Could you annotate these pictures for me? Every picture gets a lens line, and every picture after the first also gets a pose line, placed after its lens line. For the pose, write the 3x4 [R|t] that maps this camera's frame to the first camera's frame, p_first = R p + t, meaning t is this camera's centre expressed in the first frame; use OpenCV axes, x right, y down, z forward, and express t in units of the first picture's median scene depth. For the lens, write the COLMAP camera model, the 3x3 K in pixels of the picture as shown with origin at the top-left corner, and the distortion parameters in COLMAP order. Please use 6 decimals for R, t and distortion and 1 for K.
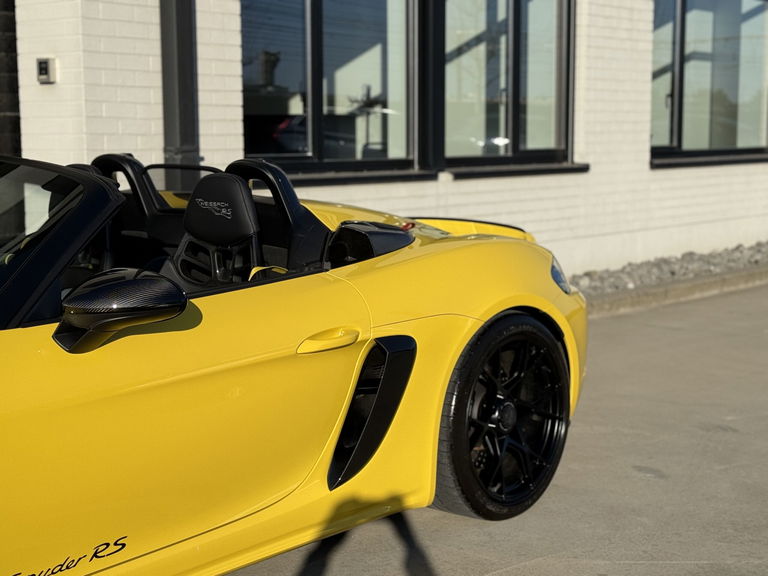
lens RADIAL K [[1345.0, 0, 384.0], [0, 1345.0, 288.0], [0, 0, 1]] dist [0.133382, 0.057510]
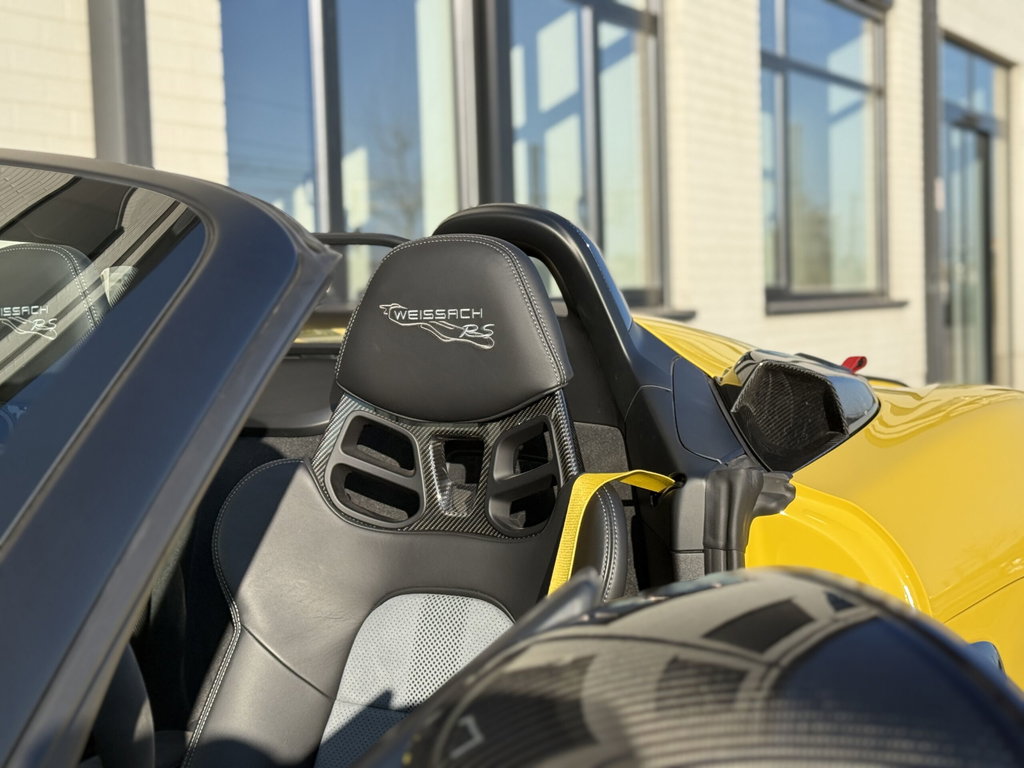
lens RADIAL K [[1631.8, 0, 512.0], [0, 1631.8, 384.0], [0, 0, 1]] dist [0.112702, -0.016582]
pose [[0.987344, -0.036082, 0.154436, -0.171687], [0.046937, 0.996633, -0.067231, -0.010506], [-0.151490, 0.073629, 0.985713, 0.529250]]
